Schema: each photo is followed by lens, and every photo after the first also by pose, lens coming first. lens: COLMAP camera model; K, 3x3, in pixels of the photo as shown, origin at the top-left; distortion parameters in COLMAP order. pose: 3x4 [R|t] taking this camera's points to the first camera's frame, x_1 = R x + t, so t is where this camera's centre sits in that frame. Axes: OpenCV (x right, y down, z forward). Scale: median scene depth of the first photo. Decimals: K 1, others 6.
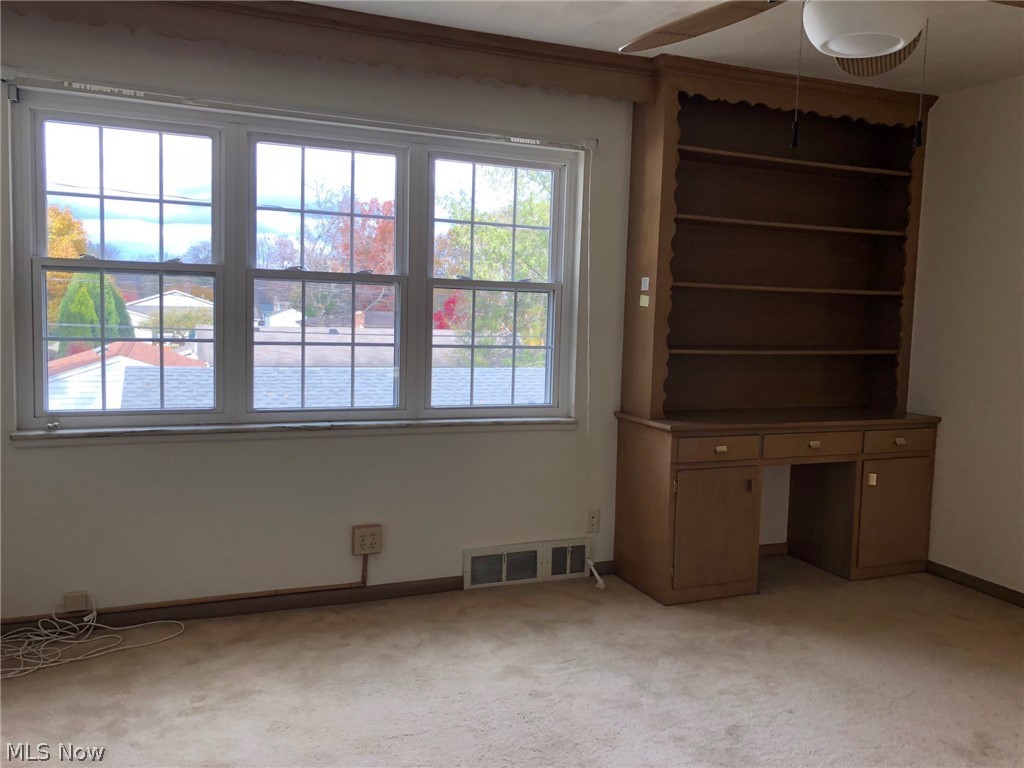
lens RADIAL K [[847.5, 0, 512.1], [0, 847.5, 382.8], [0, 0, 1]] dist [0.061985, -0.077237]
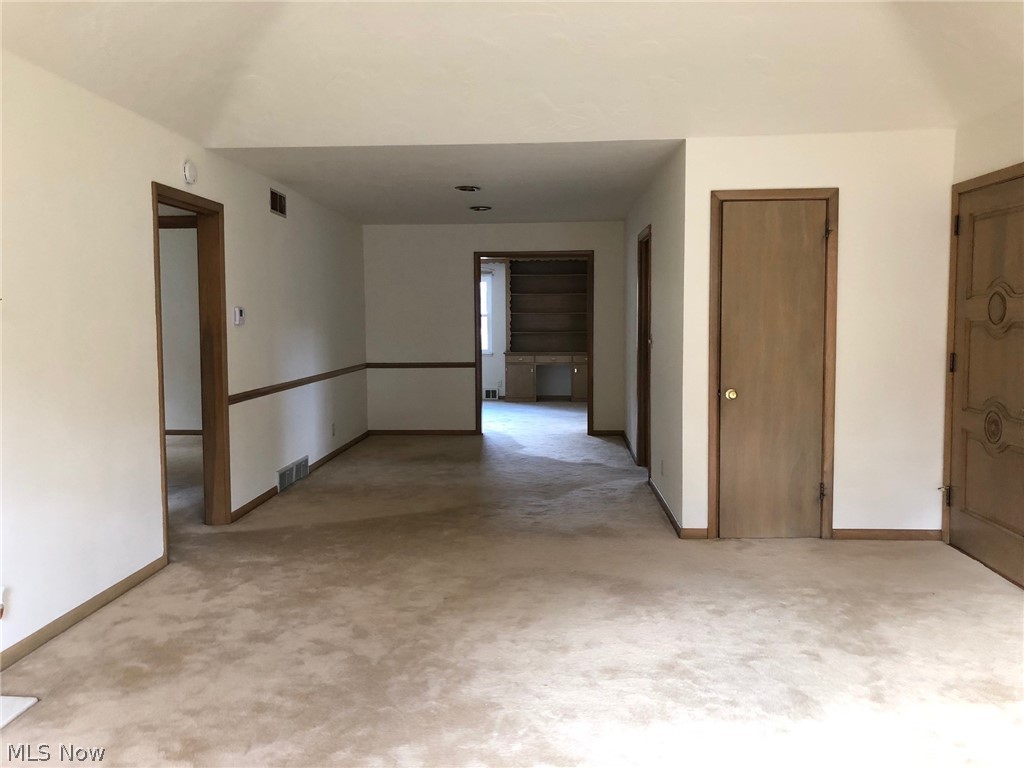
lens RADIAL K [[847.5, 0, 512.0], [0, 847.5, 383.0], [0, 0, 1]] dist [0.061985, -0.077237]
pose [[0.898915, 0.001048, -0.438122, 1.652157], [-0.011028, 0.999734, -0.020236, 0.232899], [0.437985, 0.023022, 0.898688, -2.056974]]
